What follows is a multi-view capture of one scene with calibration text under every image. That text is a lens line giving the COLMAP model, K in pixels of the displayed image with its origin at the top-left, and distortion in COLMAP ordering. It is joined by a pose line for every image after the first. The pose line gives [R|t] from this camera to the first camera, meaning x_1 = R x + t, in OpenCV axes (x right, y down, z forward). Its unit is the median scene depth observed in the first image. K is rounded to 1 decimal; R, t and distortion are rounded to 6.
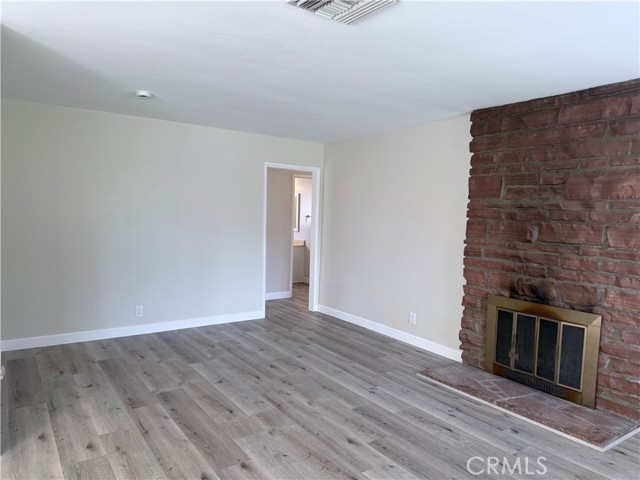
lens RADIAL K [[448.5, 0, 315.4], [0, 448.5, 242.1], [0, 0, 1]] dist [0.055202, -0.080250]
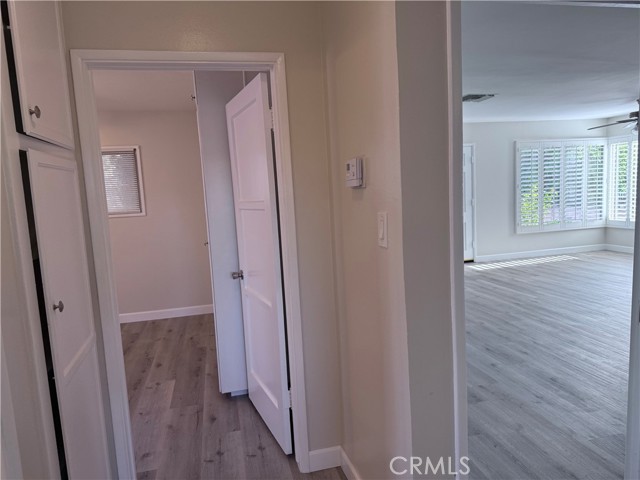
lens RADIAL K [[446.4, 0, 320.3], [0, 446.4, 242.9], [0, 0, 1]] dist [0.050346, -0.082340]
pose [[-0.929824, -0.022263, 0.367331, -0.046089], [0.051741, 0.980344, 0.190388, -0.148982], [-0.364350, 0.196034, -0.910396, 2.191018]]
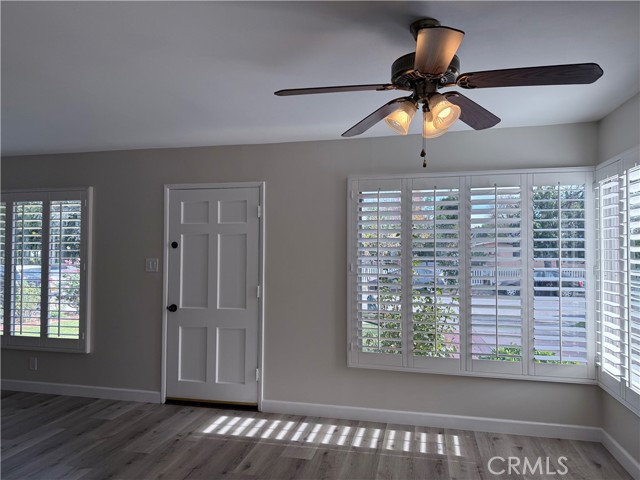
lens RADIAL K [[453.1, 0, 320.0], [0, 453.1, 240.0], [0, 0, 1]] dist [0.076775, -0.091870]
pose [[-0.670597, -0.016771, 0.741633, -0.870855], [0.025994, 0.998599, 0.046085, -0.068288], [-0.741367, 0.050182, -0.669221, 0.558830]]
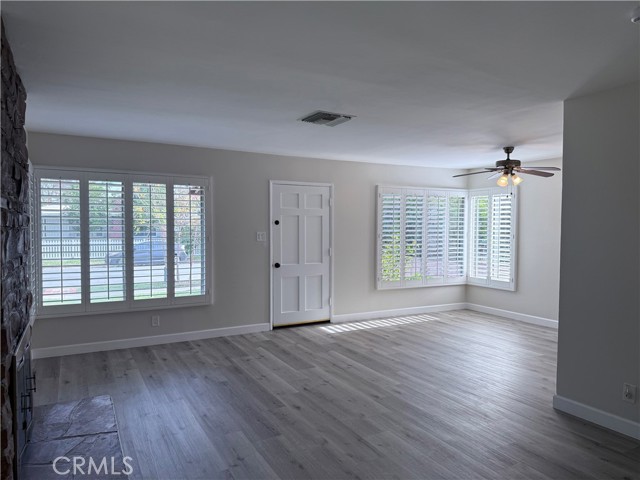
lens RADIAL K [[446.4, 0, 320.3], [0, 446.4, 242.9], [0, 0, 1]] dist [0.050346, -0.082340]
pose [[-0.994489, -0.037279, 0.097991, -0.069021], [-0.027012, 0.994202, 0.104080, -0.114316], [-0.101302, 0.100859, -0.989730, 1.707386]]
